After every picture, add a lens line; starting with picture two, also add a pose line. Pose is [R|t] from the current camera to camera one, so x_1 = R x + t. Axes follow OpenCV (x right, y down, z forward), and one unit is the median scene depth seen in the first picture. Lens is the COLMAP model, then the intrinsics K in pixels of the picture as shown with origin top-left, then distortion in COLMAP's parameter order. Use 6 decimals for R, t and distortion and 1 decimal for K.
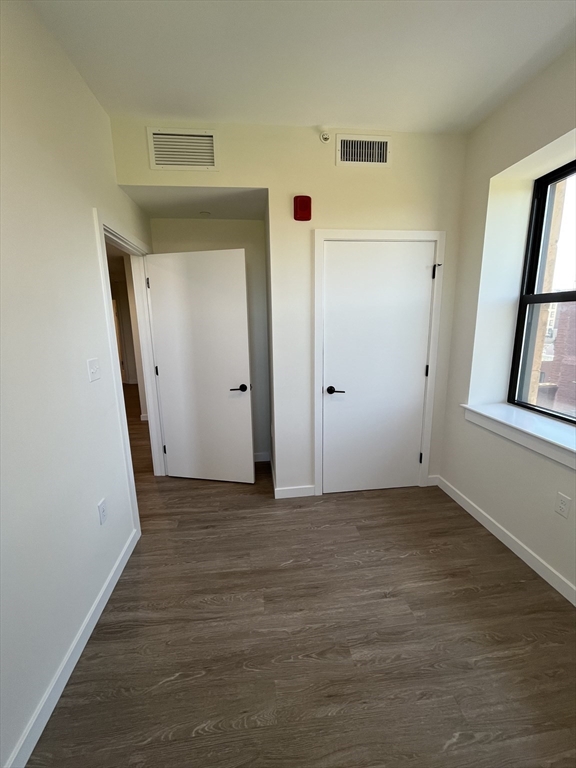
lens RADIAL K [[312.6, 0, 288.0], [0, 312.6, 384.0], [0, 0, 1]] dist [0.001132, -0.000058]
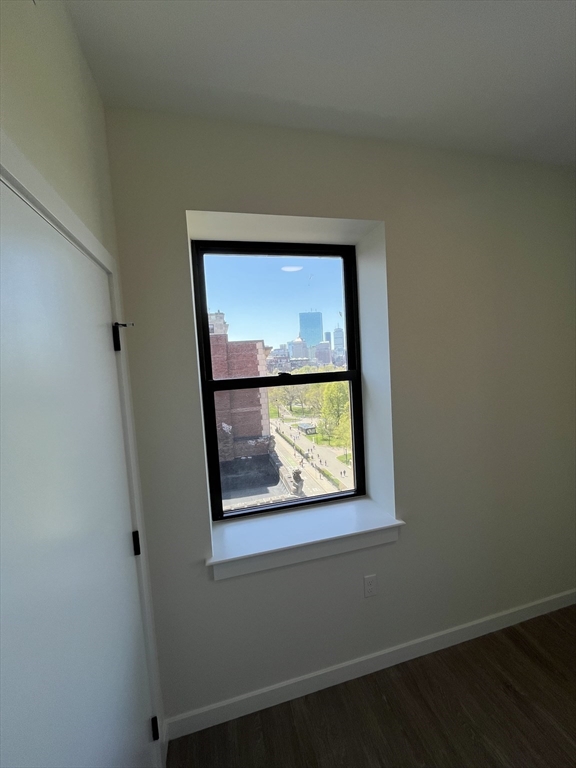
lens RADIAL K [[312.6, 0, 288.0], [0, 312.6, 384.0], [0, 0, 1]] dist [0.001132, -0.000058]
pose [[-0.138757, -0.044650, 0.989319, -0.034294], [0.250721, 0.964854, 0.078710, -0.265712], [-0.958063, 0.258965, -0.122685, 0.835722]]
